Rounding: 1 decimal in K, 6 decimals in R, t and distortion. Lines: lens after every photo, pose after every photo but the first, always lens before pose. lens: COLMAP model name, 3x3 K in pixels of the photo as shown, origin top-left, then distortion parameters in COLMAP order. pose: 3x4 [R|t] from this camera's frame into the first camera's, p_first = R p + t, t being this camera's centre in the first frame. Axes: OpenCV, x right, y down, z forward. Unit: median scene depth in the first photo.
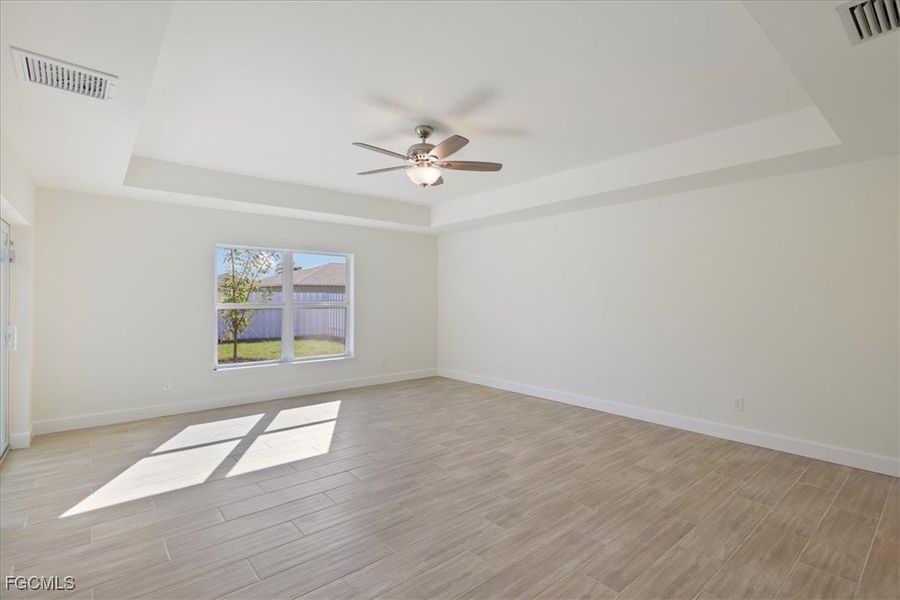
lens RADIAL K [[375.5, 0, 448.9], [0, 375.5, 297.1], [0, 0, 1]] dist [-0.000793, 0.000158]
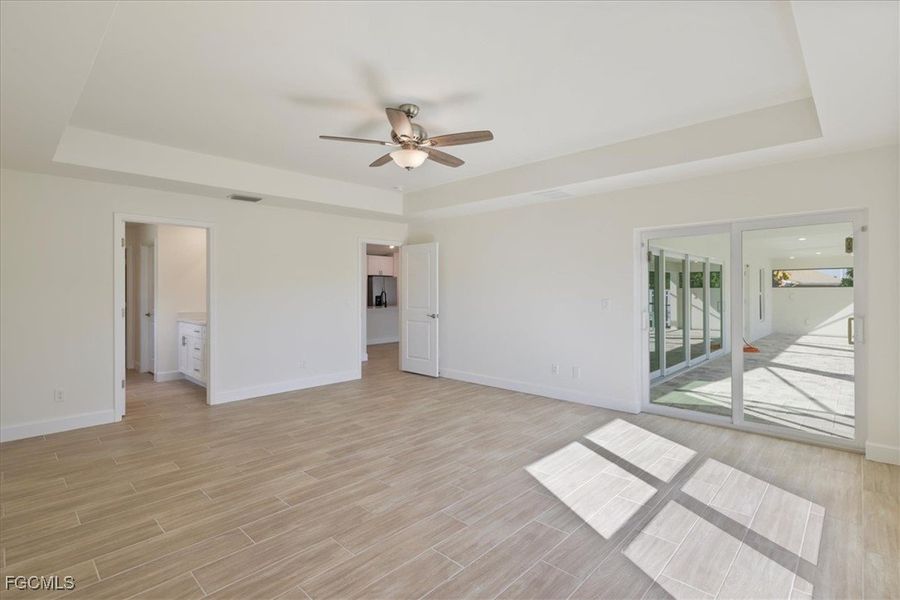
lens RADIAL K [[396.8, 0, 452.3], [0, 396.8, 294.5], [0, 0, 1]] dist [0.001210, 0.000327]
pose [[-0.992751, 0.002532, -0.120165, -0.055323], [0.001995, 0.999987, 0.004586, 0.010386], [0.120175, 0.004313, -0.992743, 1.993459]]
